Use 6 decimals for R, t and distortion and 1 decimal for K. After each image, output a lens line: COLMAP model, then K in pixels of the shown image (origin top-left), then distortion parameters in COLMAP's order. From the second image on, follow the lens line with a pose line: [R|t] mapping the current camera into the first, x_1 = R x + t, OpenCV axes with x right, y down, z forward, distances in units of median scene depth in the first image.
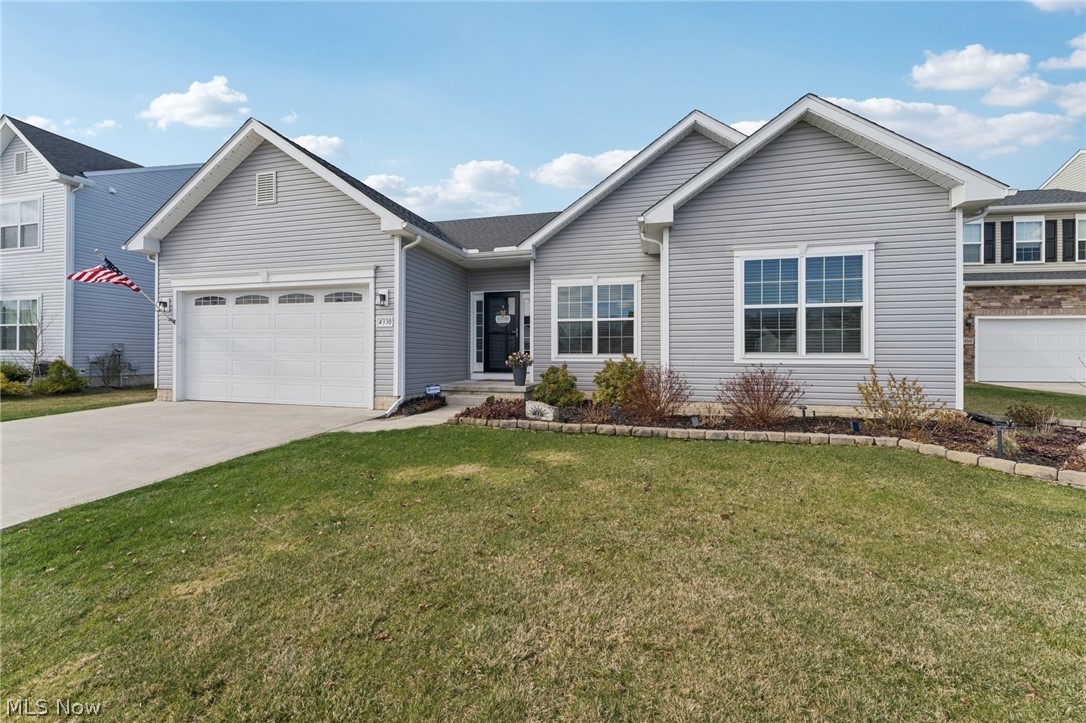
lens RADIAL K [[423.1, 0, 536.2], [0, 423.1, 357.9], [0, 0, 1]] dist [-0.000141, -0.000208]
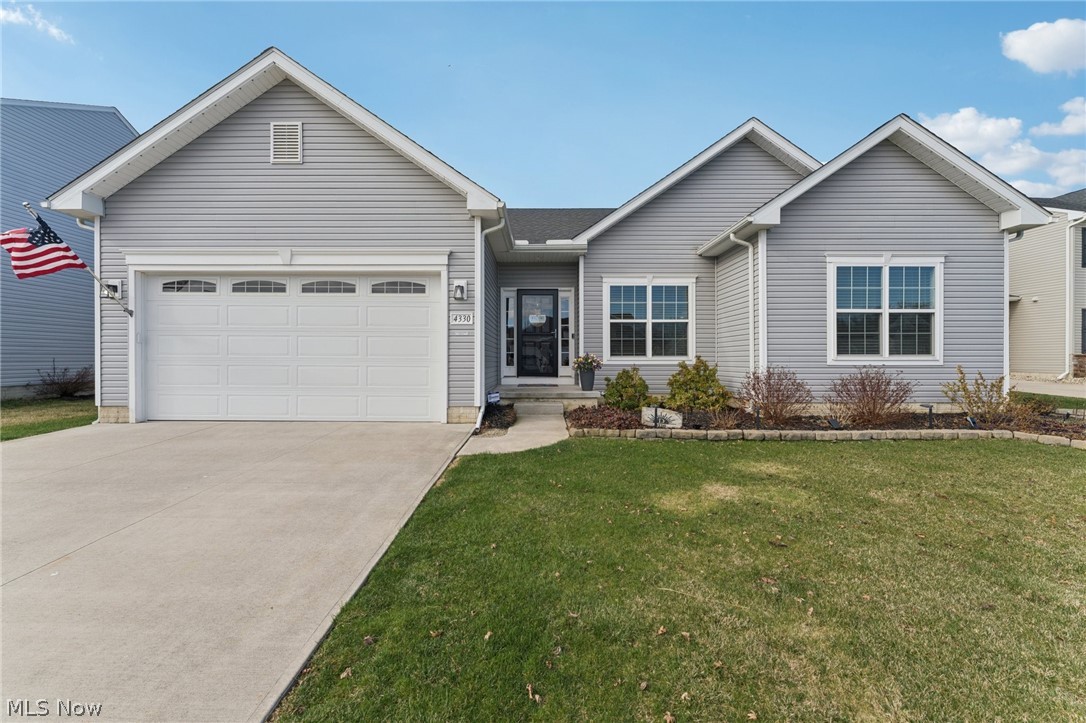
lens RADIAL K [[423.1, 0, 543.5], [0, 423.1, 362.3], [0, 0, 1]] dist [-0.000141, -0.000208]
pose [[0.968833, -0.006316, 0.247634, -0.408045], [0.004874, 0.999967, 0.006434, -0.003168], [-0.247667, -0.005026, 0.968832, 0.144319]]
